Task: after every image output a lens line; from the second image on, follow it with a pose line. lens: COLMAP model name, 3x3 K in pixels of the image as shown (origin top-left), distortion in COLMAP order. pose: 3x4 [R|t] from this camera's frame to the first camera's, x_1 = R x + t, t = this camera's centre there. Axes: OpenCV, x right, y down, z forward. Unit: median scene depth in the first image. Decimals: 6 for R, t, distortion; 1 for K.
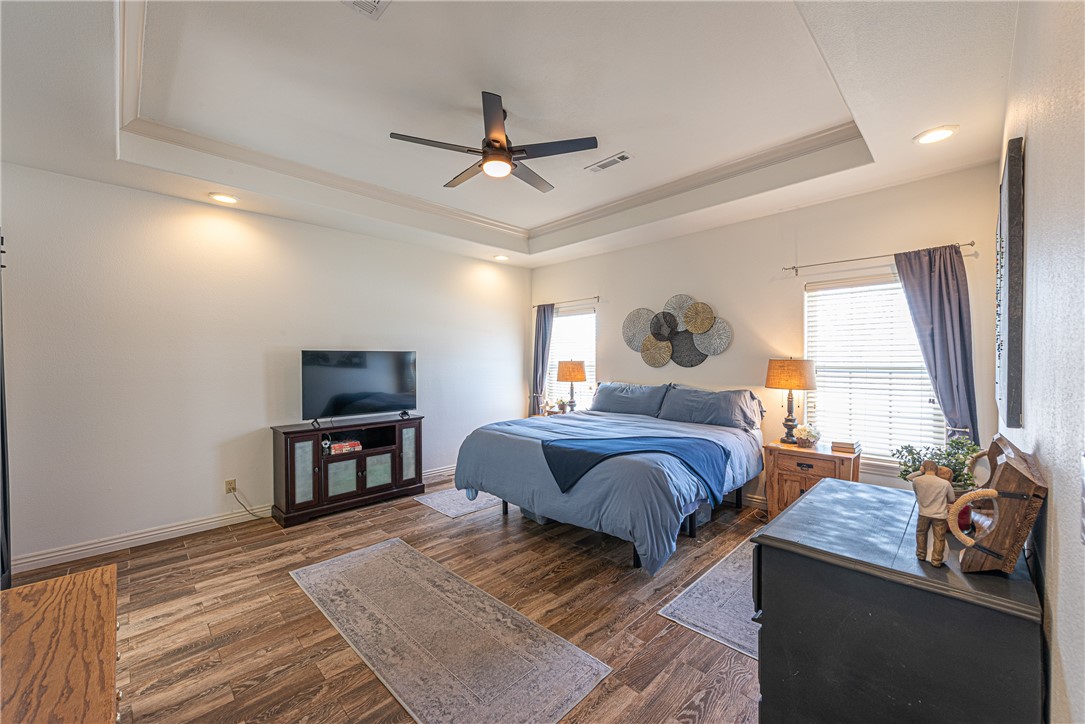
lens RADIAL K [[424.8, 0, 544.2], [0, 424.8, 361.6], [0, 0, 1]] dist [0.013437, -0.003669]
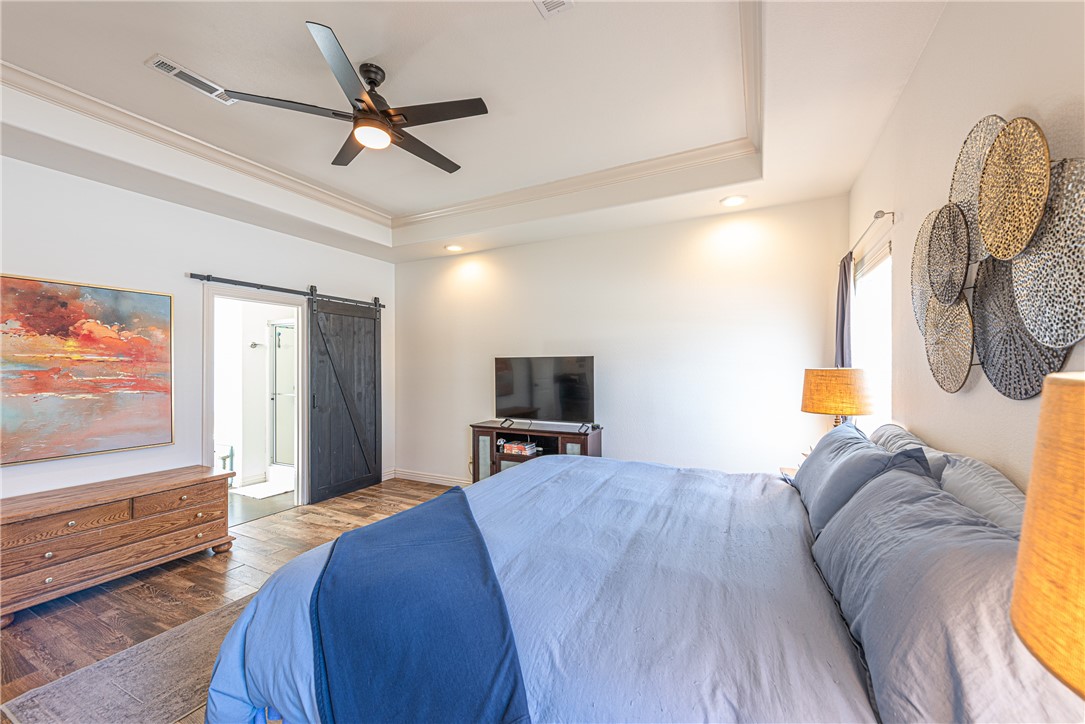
lens RADIAL K [[424.8, 0, 537.9], [0, 424.8, 362.3], [0, 0, 1]] dist [0.013437, -0.003669]
pose [[0.290433, 0.000461, -0.956895, 0.590100], [0.006552, 0.999975, 0.002470, -0.016968], [0.956873, -0.006987, 0.290423, 0.803380]]
